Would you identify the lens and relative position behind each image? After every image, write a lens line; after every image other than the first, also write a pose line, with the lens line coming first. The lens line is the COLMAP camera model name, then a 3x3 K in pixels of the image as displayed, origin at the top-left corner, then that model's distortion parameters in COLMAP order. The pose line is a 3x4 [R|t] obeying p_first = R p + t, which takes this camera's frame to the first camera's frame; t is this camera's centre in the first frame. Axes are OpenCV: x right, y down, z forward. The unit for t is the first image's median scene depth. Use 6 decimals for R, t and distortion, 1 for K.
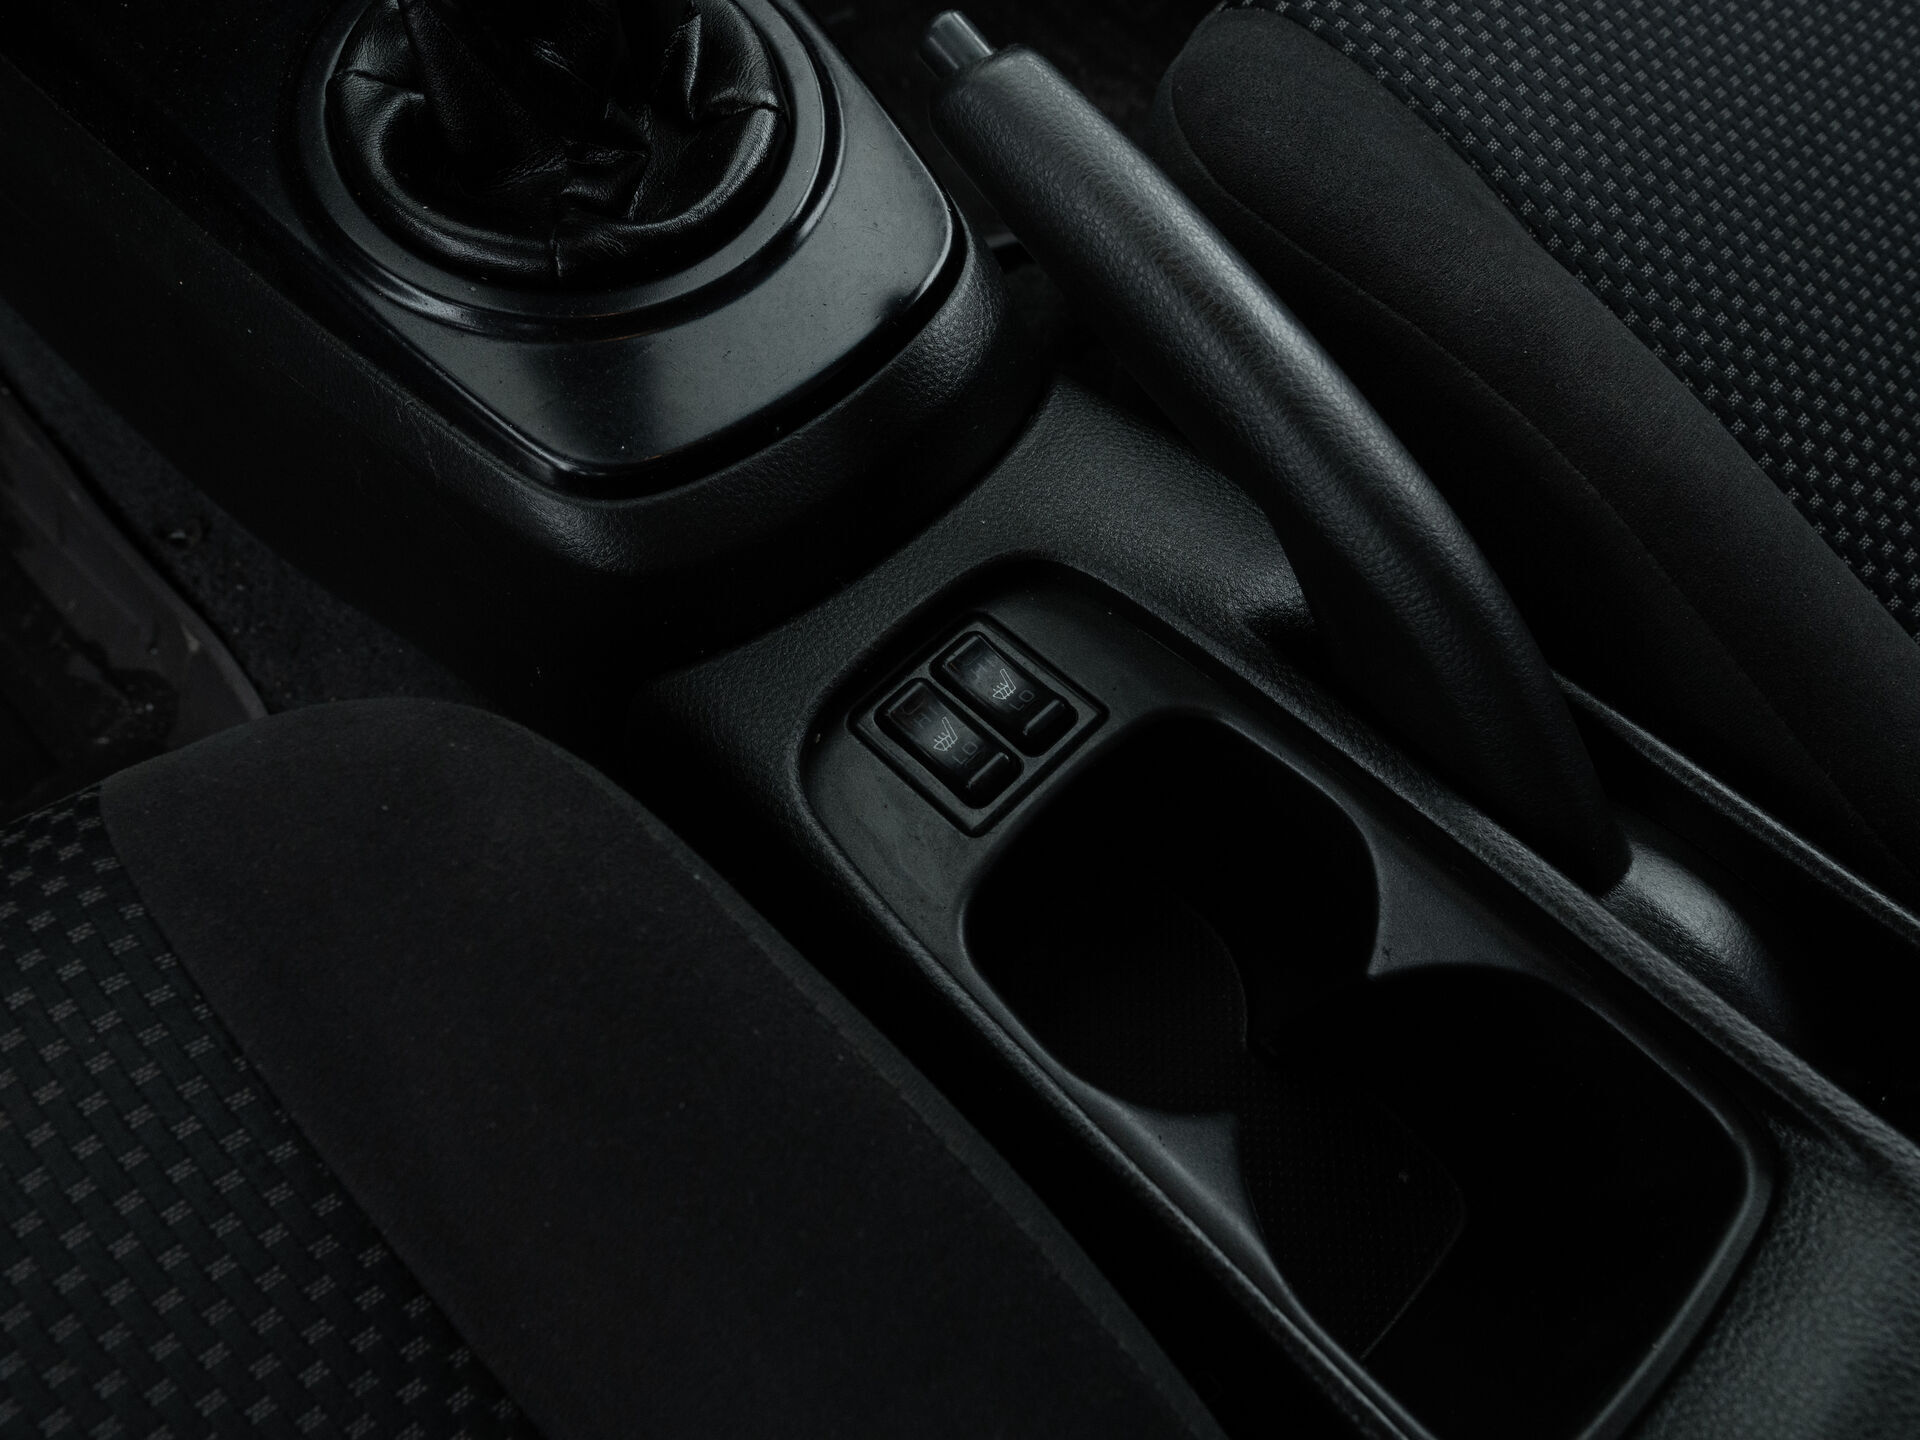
lens RADIAL K [[1230.0, 0, 958.0], [0, 1230.0, 683.8], [0, 0, 1]] dist [-0.016675, -0.010639]
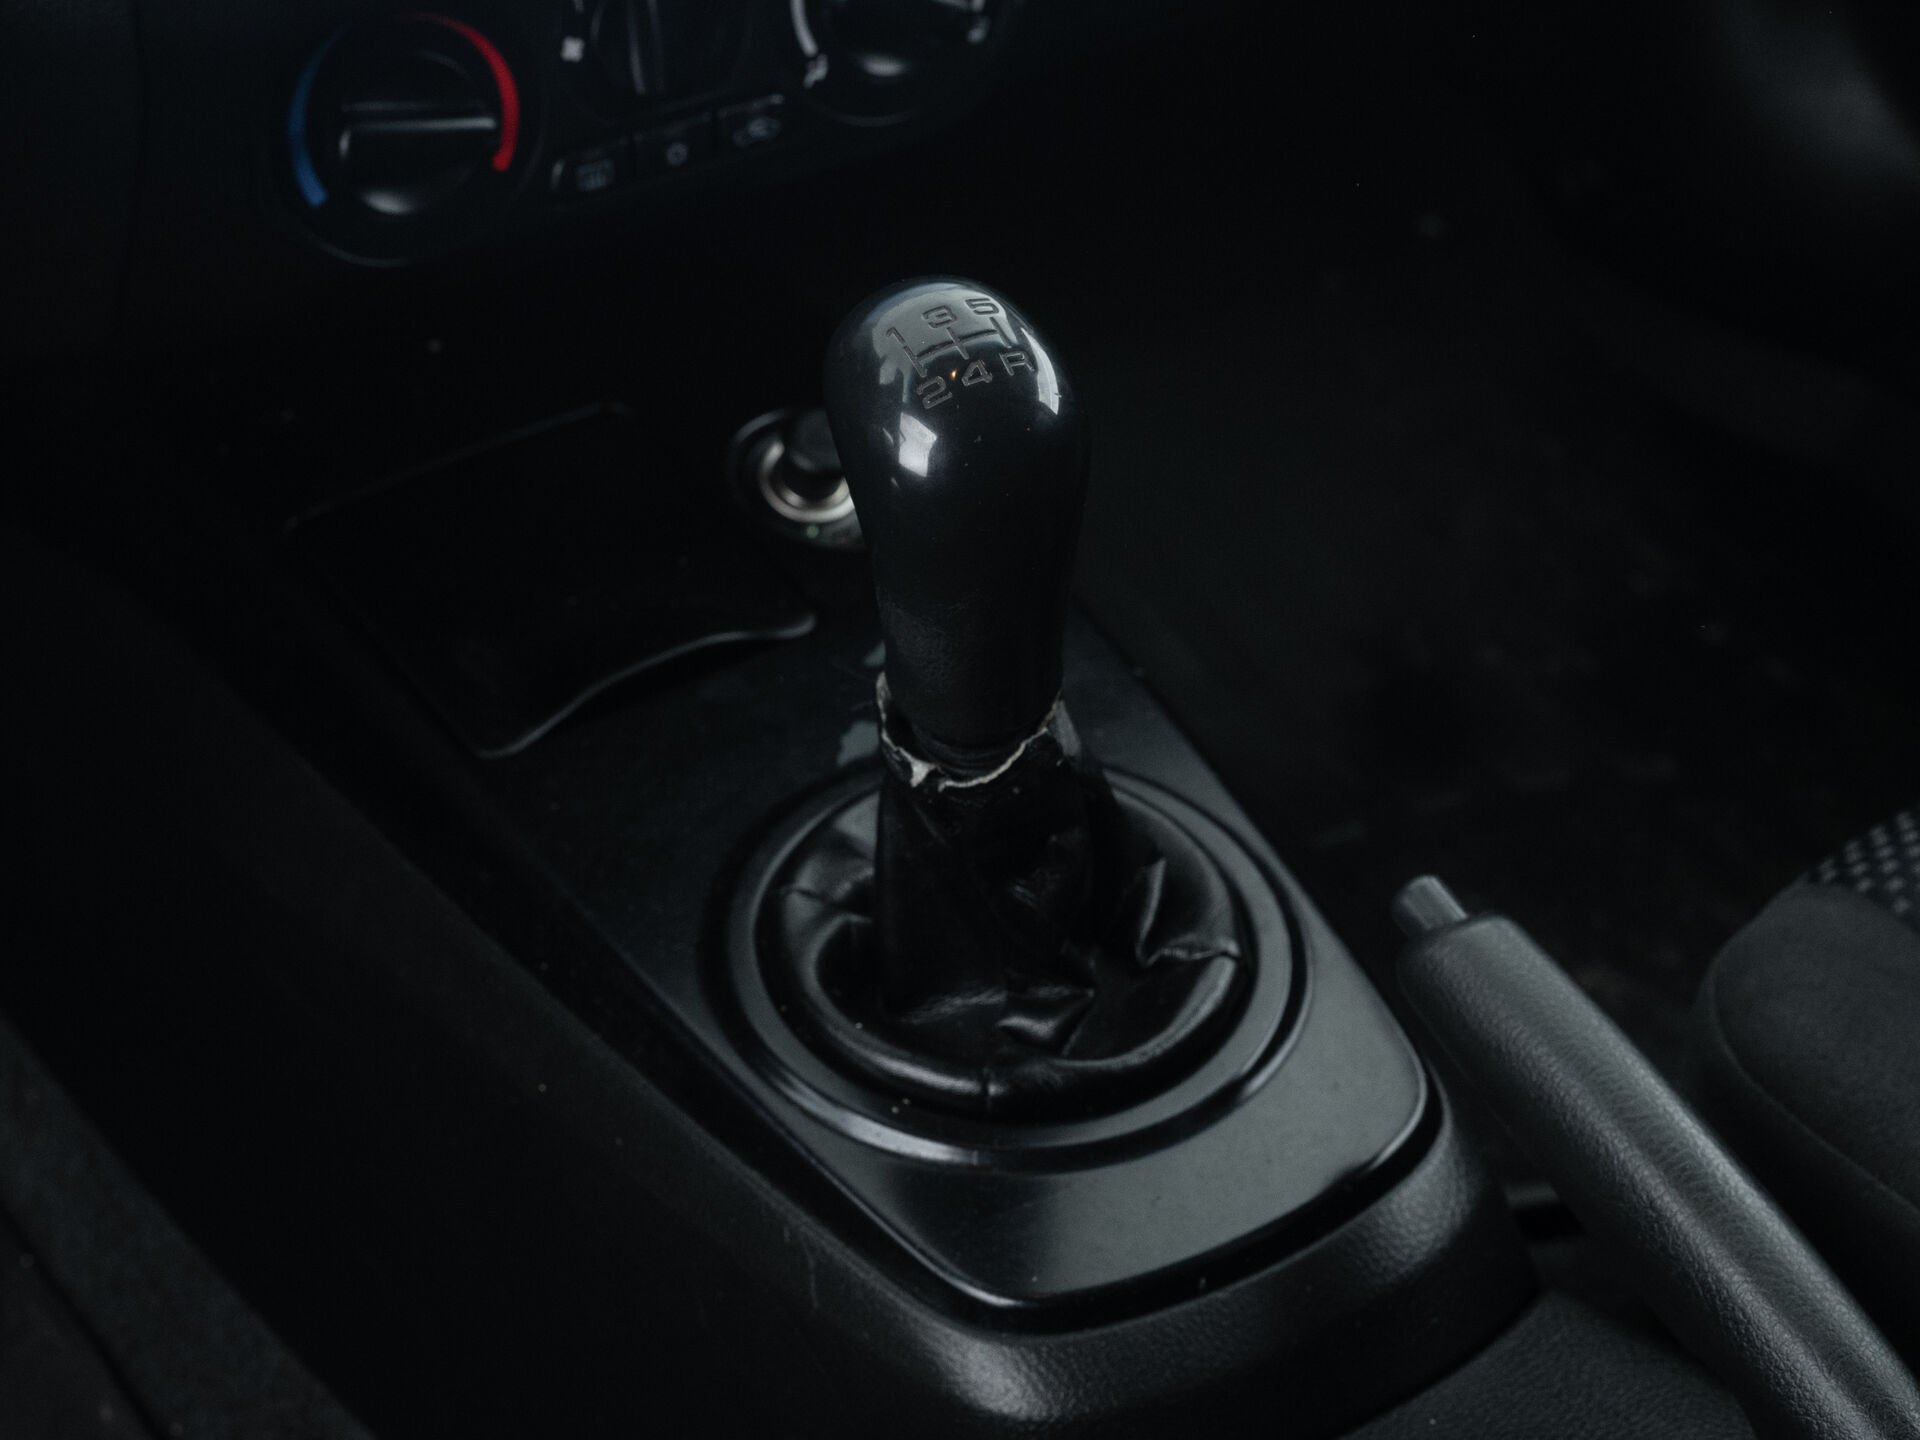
lens RADIAL K [[3195.3, 0, 958.3], [0, 3195.3, 726.2], [0, 0, 1]] dist [-0.113181, 0.000000]
pose [[0.977484, 0.049058, -0.205227, 0.127625], [-0.144958, 0.862888, -0.484161, 0.563668], [0.153335, 0.503009, 0.850571, -1.142829]]
